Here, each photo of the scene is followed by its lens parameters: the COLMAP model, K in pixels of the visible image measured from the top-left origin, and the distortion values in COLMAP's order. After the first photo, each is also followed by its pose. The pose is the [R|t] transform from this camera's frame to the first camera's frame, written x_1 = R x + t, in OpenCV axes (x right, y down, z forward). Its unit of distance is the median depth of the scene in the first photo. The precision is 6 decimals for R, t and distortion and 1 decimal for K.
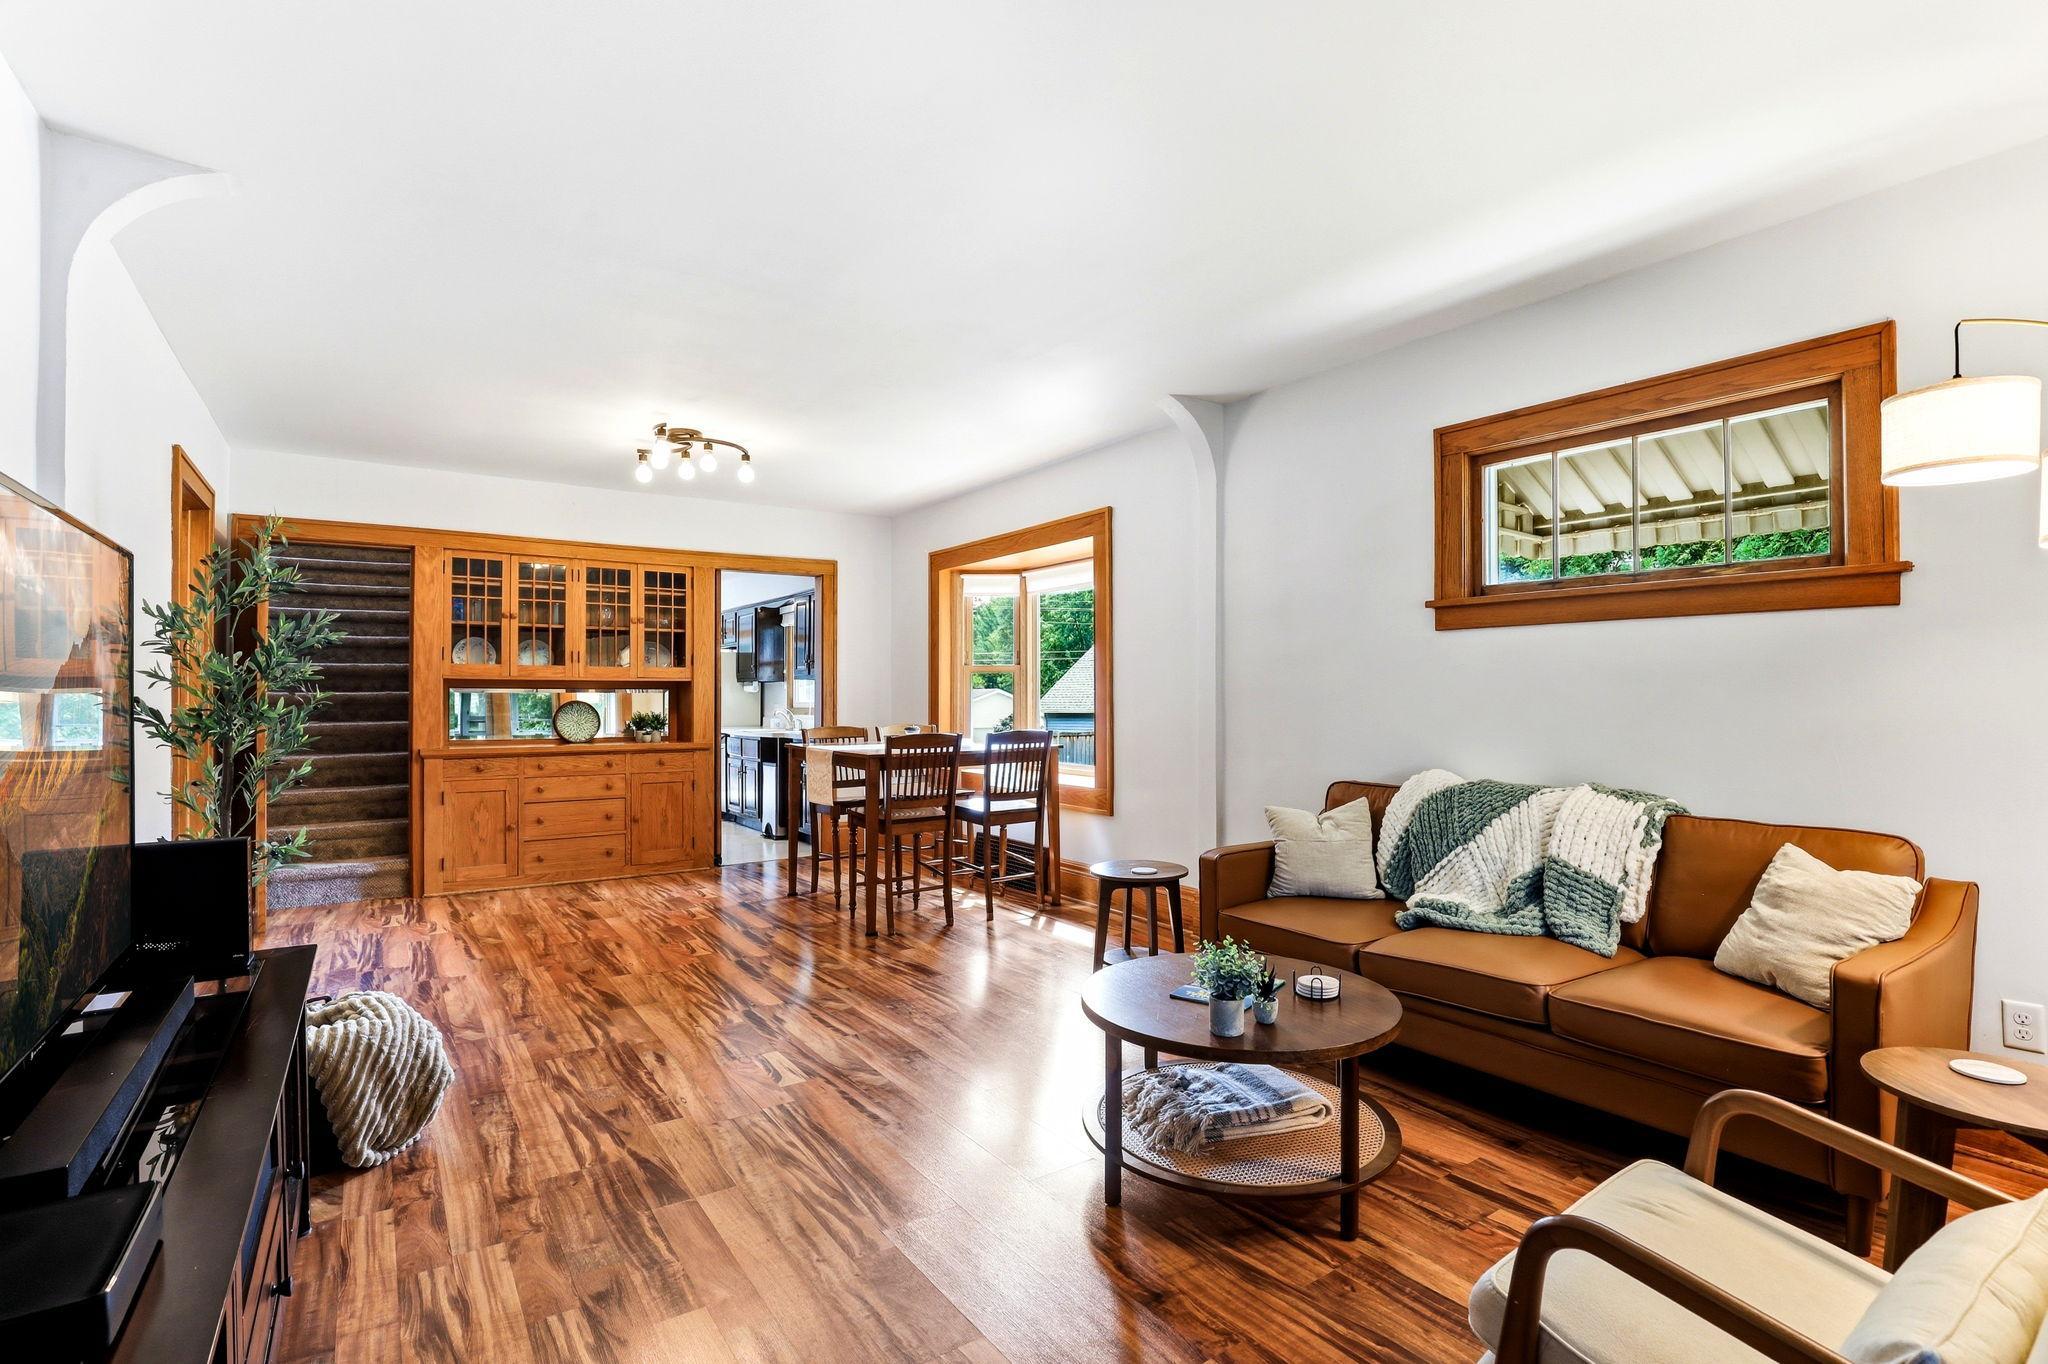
lens RADIAL K [[947.2, 0, 1007.0], [0, 947.2, 687.4], [0, 0, 1]] dist [-0.004757, 0.002893]
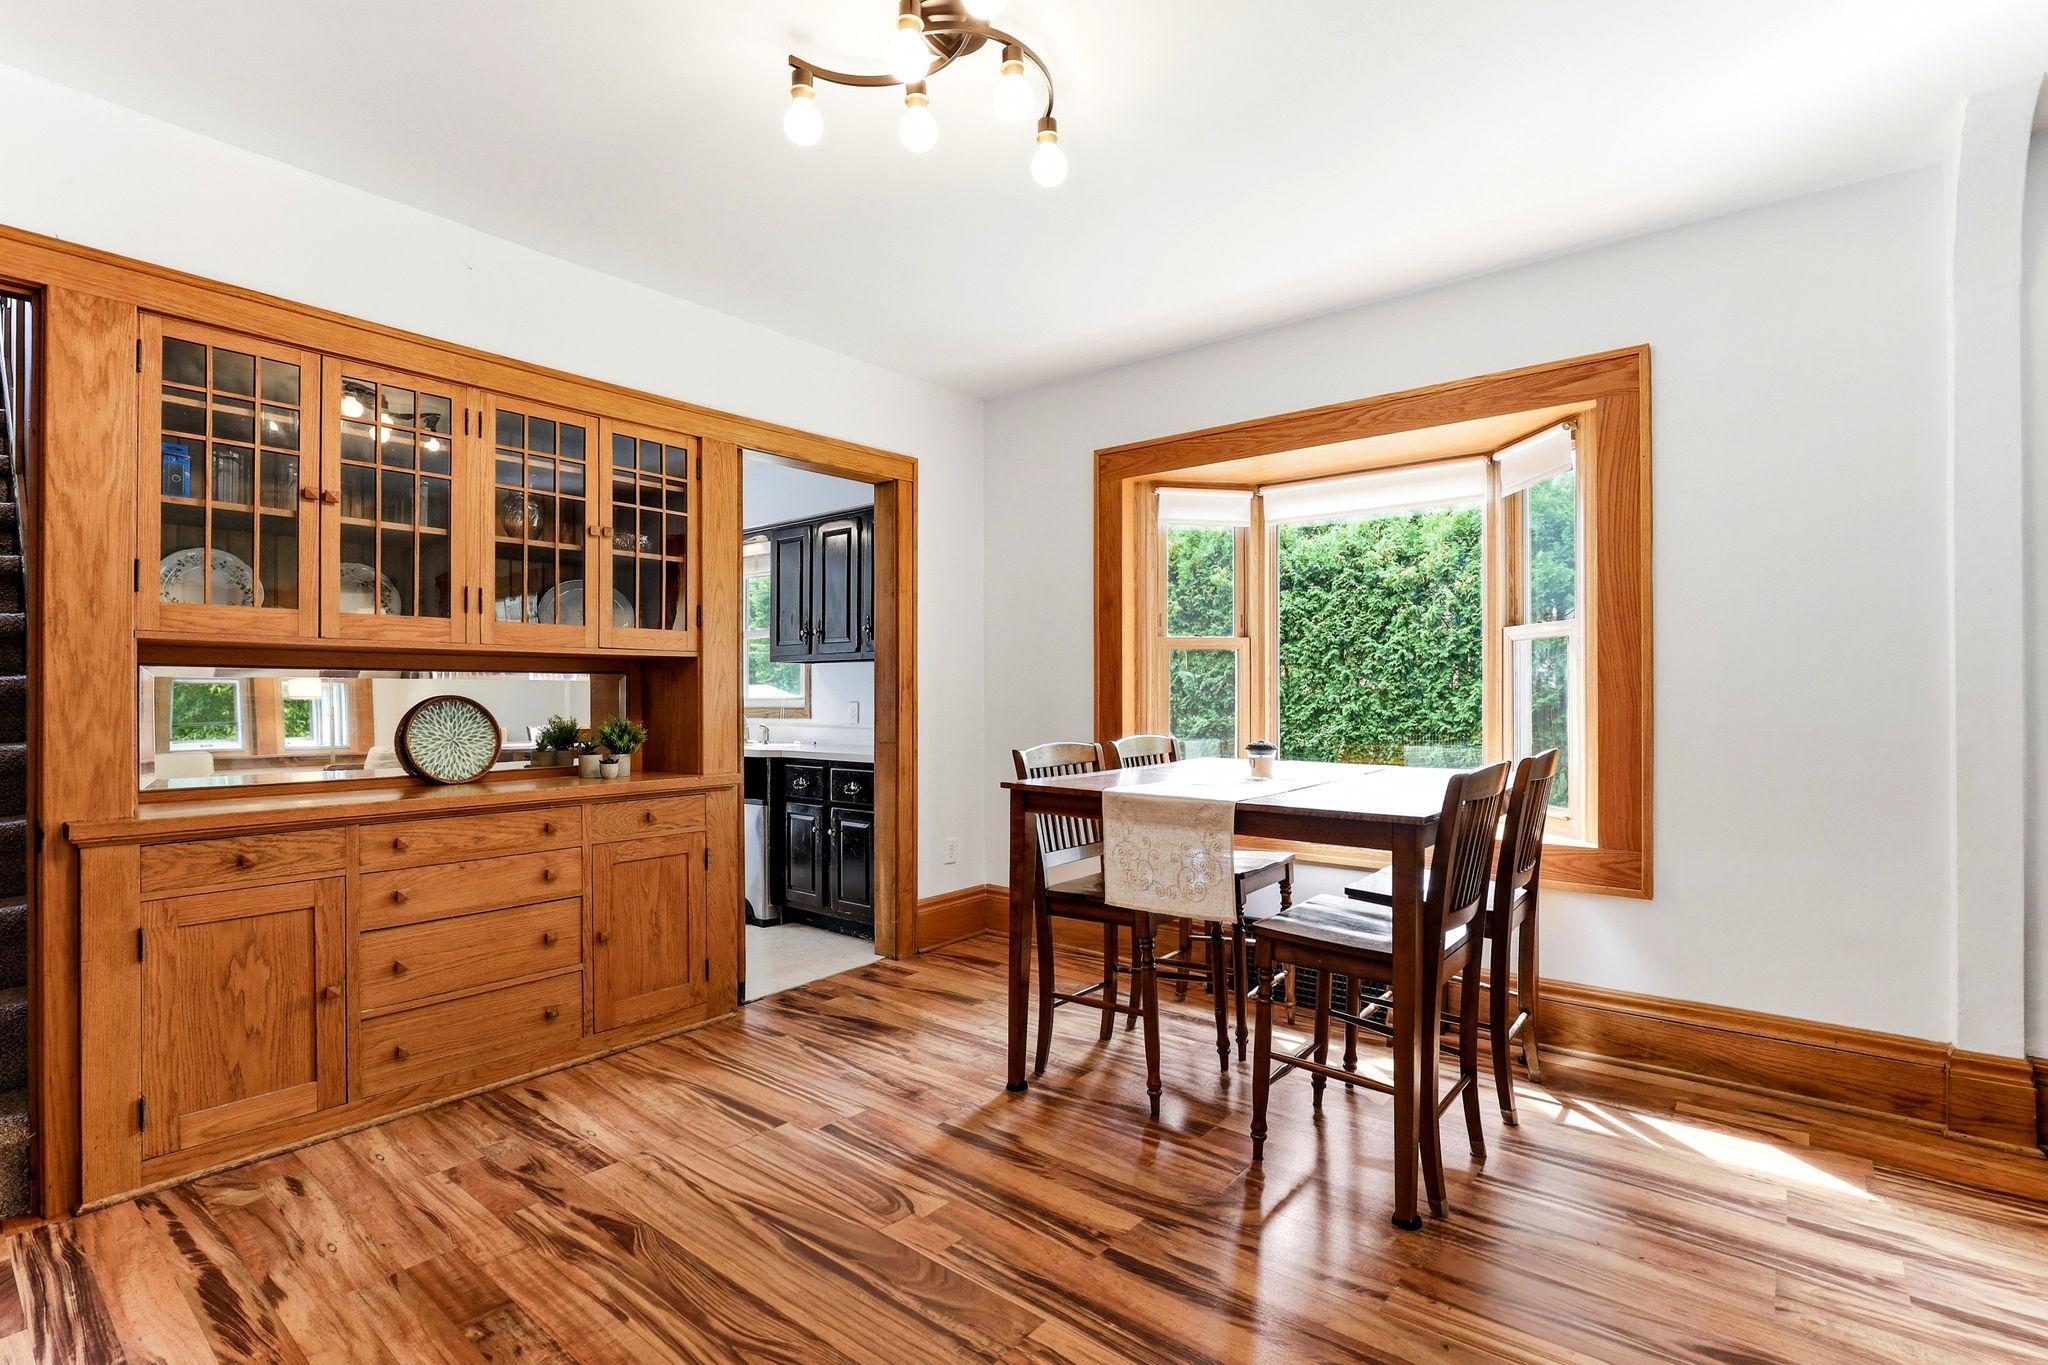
lens RADIAL K [[947.2, 0, 1030.9], [0, 947.2, 689.2], [0, 0, 1]] dist [-0.004757, 0.002893]
pose [[0.955165, -0.000241, 0.296074, -0.342651], [-0.001001, 0.999991, 0.004046, 0.009173], [-0.296073, -0.004161, 0.955156, 0.492756]]
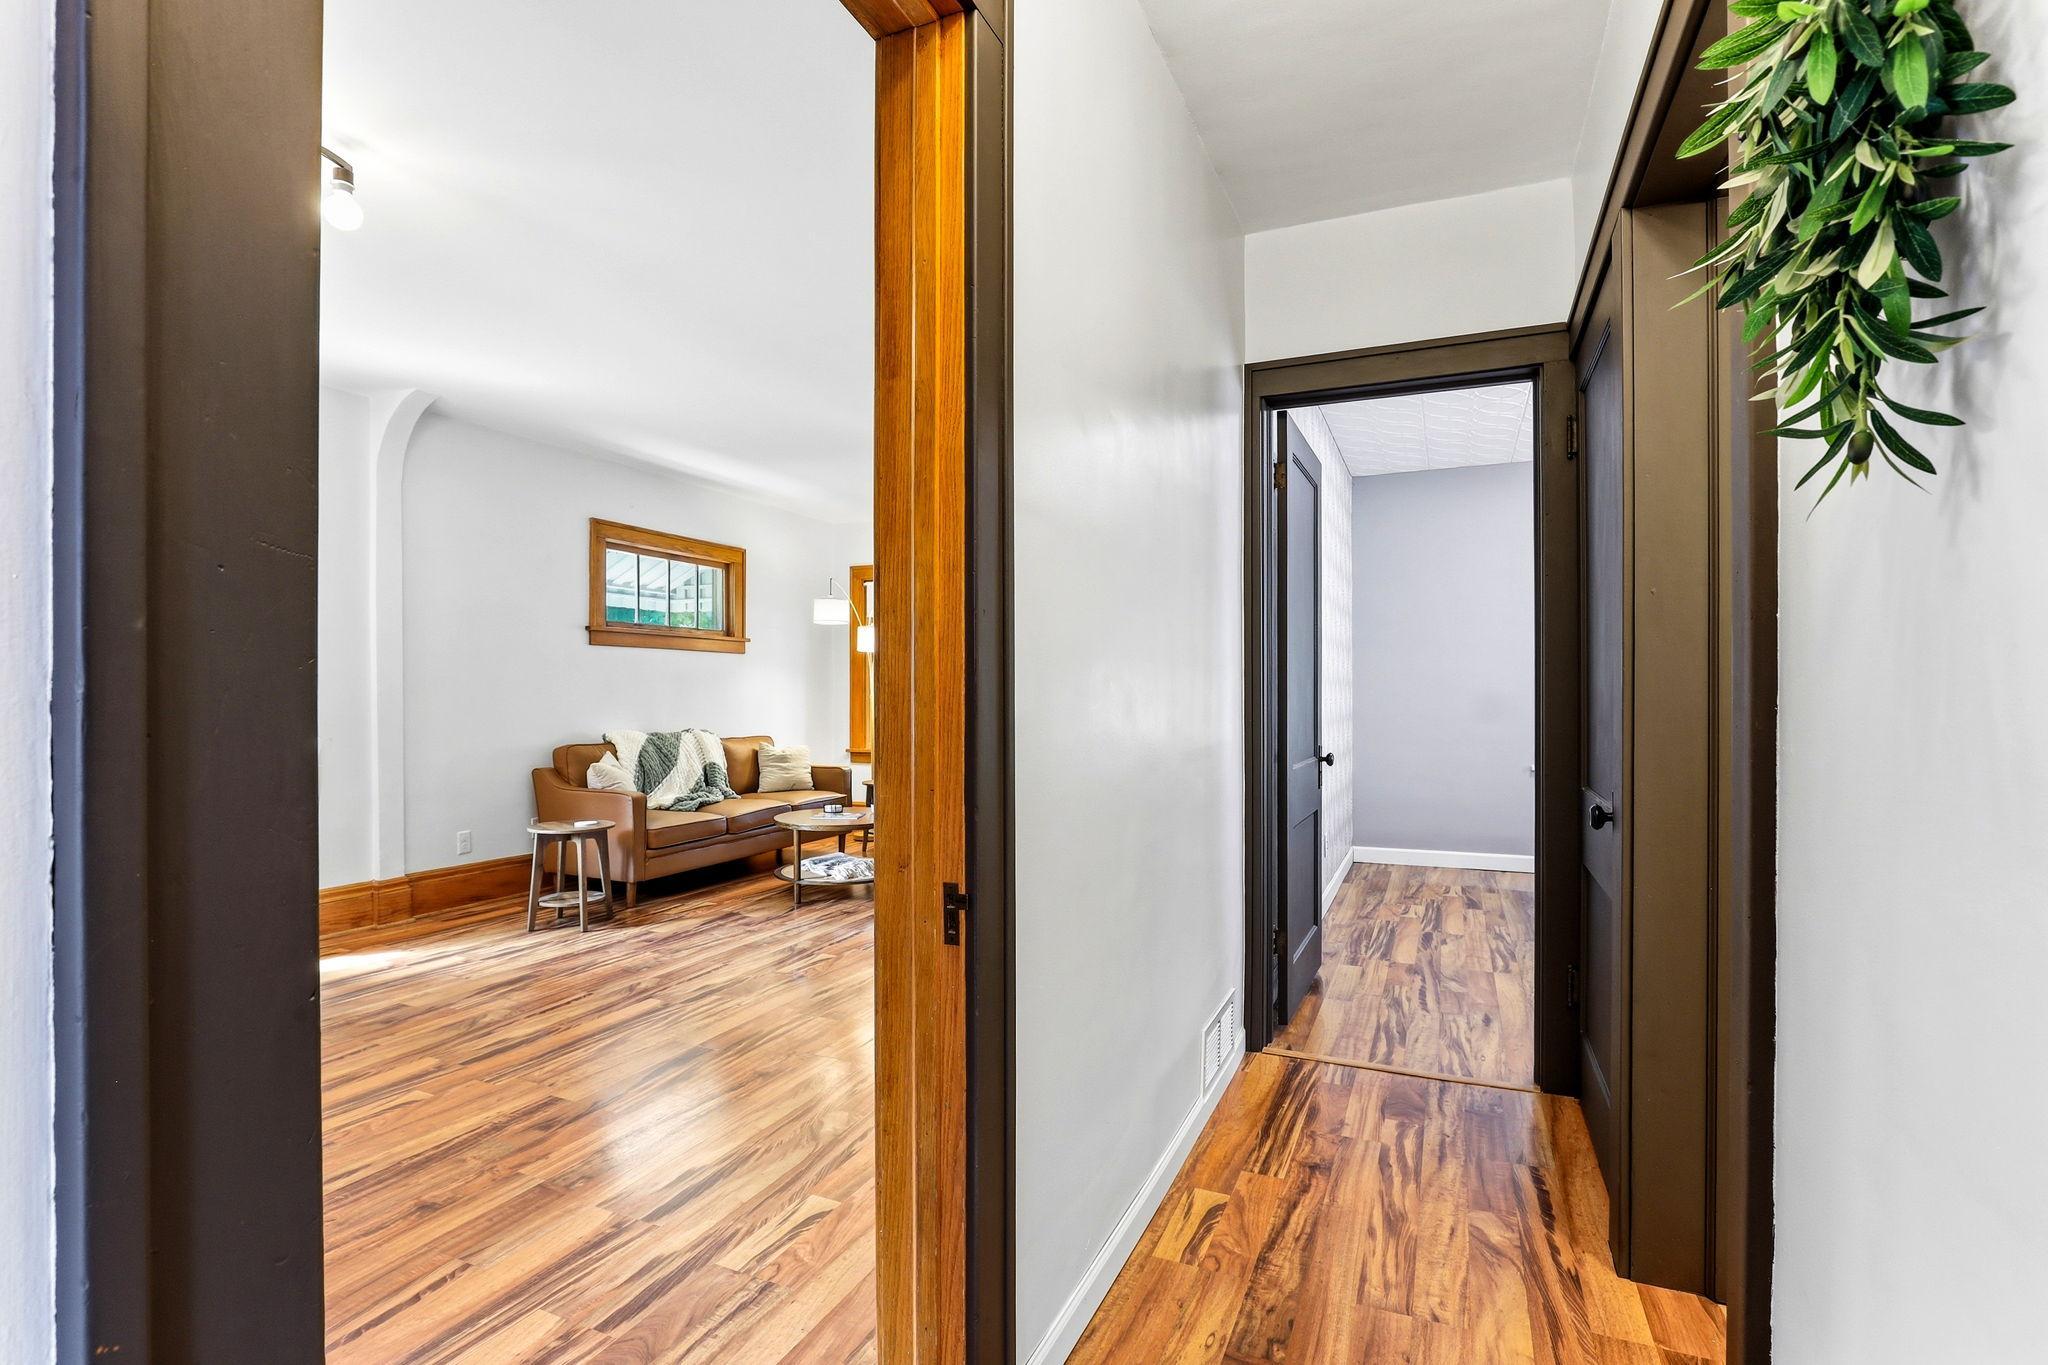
lens RADIAL K [[947.2, 0, 1019.1], [0, 947.2, 684.9], [0, 0, 1]] dist [-0.004757, 0.002893]
pose [[-0.501553, -0.008370, 0.865087, -0.780533], [-0.021914, 0.999755, -0.003032, -0.001956], [-0.864850, -0.020479, -0.501613, 0.708042]]
